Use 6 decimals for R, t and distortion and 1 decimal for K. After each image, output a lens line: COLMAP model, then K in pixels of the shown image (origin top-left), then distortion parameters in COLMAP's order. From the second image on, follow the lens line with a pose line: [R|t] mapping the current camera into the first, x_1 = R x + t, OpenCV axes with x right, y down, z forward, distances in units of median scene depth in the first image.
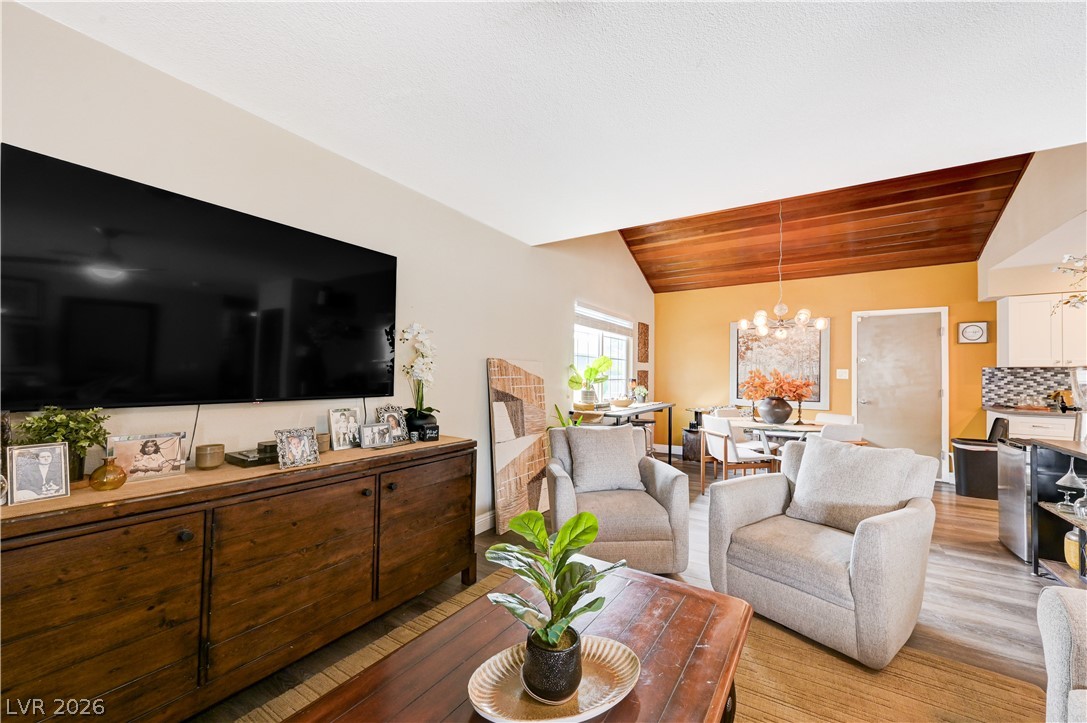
lens RADIAL K [[432.1, 0, 545.6], [0, 432.1, 365.2], [0, 0, 1]] dist [-0.000473, 0.000102]
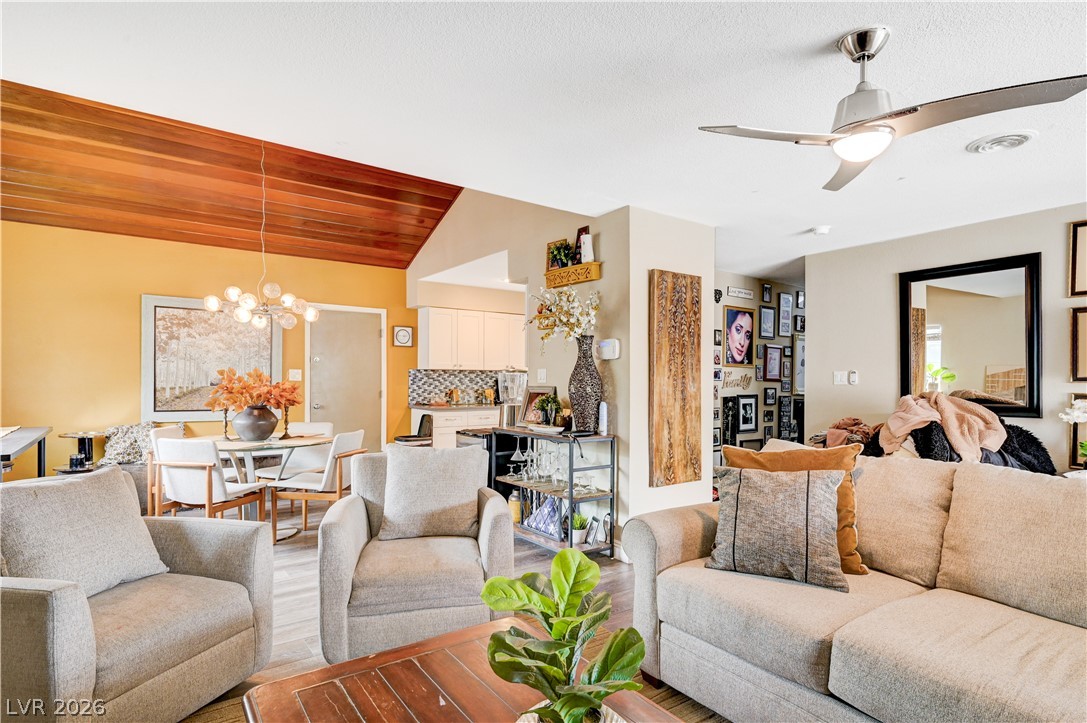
lens RADIAL K [[569.8, 0, 561.4], [0, 569.8, 383.6], [0, 0, 1]] dist [0.026731, -0.000429]
pose [[0.356822, -0.012654, 0.934087, -0.196578], [-0.023438, 0.999472, 0.022493, -0.000115], [-0.933878, -0.029920, 0.356337, 0.133639]]
